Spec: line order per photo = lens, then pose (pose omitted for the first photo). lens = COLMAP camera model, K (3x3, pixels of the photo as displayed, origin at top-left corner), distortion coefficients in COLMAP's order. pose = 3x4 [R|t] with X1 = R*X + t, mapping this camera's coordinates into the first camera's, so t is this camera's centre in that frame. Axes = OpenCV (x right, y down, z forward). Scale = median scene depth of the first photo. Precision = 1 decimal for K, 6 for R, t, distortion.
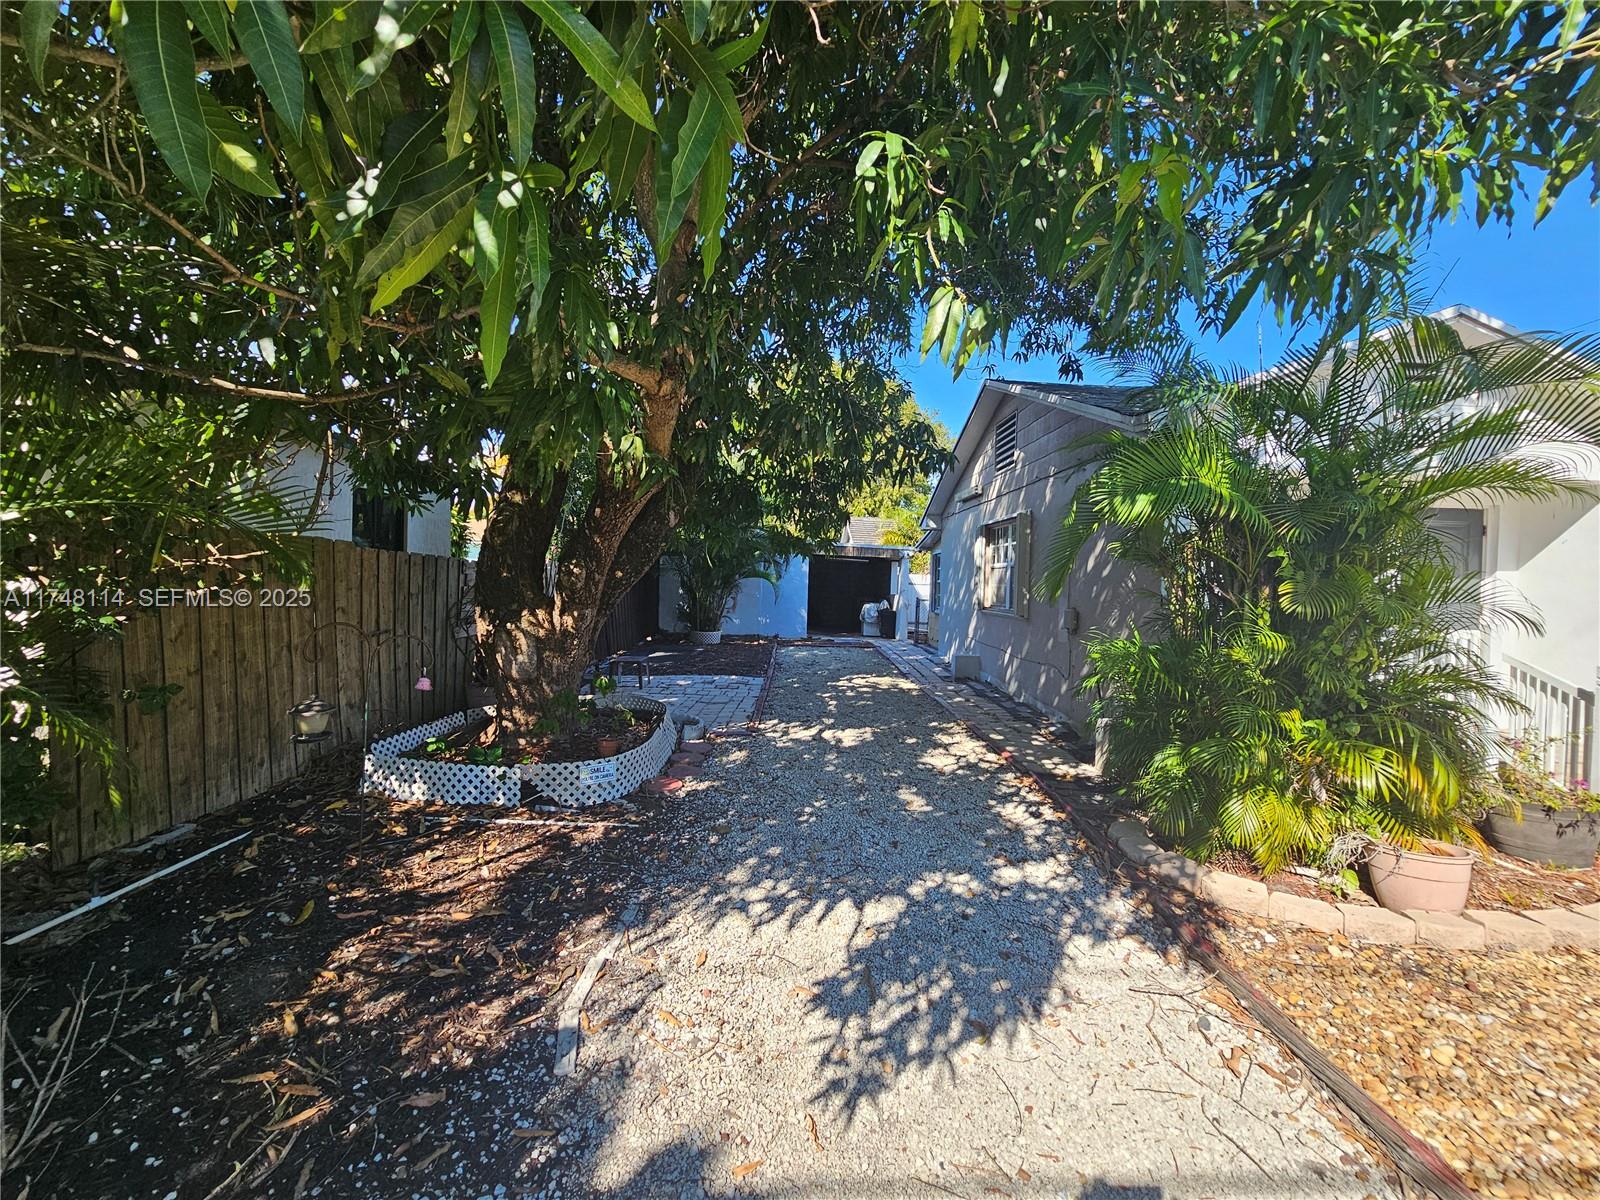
lens RADIAL K [[651.4, 0, 797.6], [0, 651.4, 603.9], [0, 0, 1]] dist [-0.001553, 0.000119]
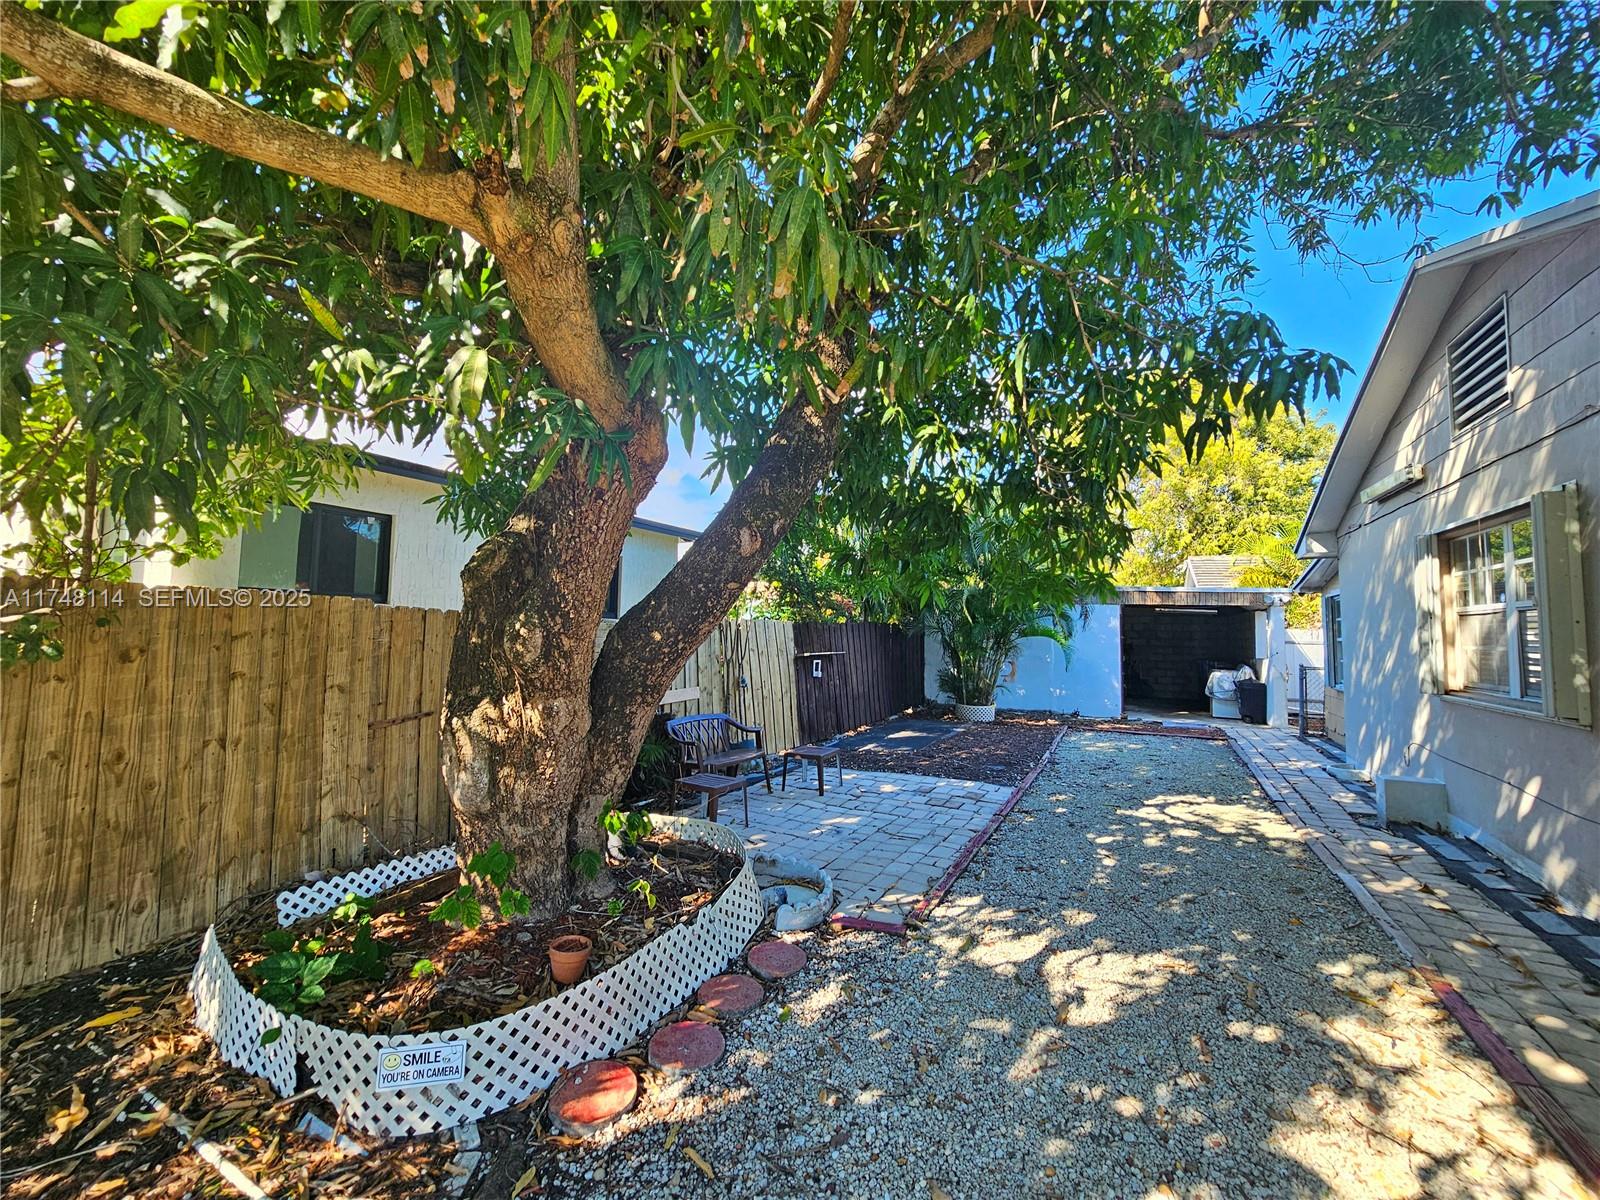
lens RADIAL K [[651.4, 0, 805.5], [0, 651.4, 593.9], [0, 0, 1]] dist [-0.001553, 0.000119]
pose [[0.887046, -0.041201, -0.459840, 0.073281], [-0.007747, 0.994542, -0.104053, -0.013258], [0.461617, 0.095862, 0.881884, 0.300192]]
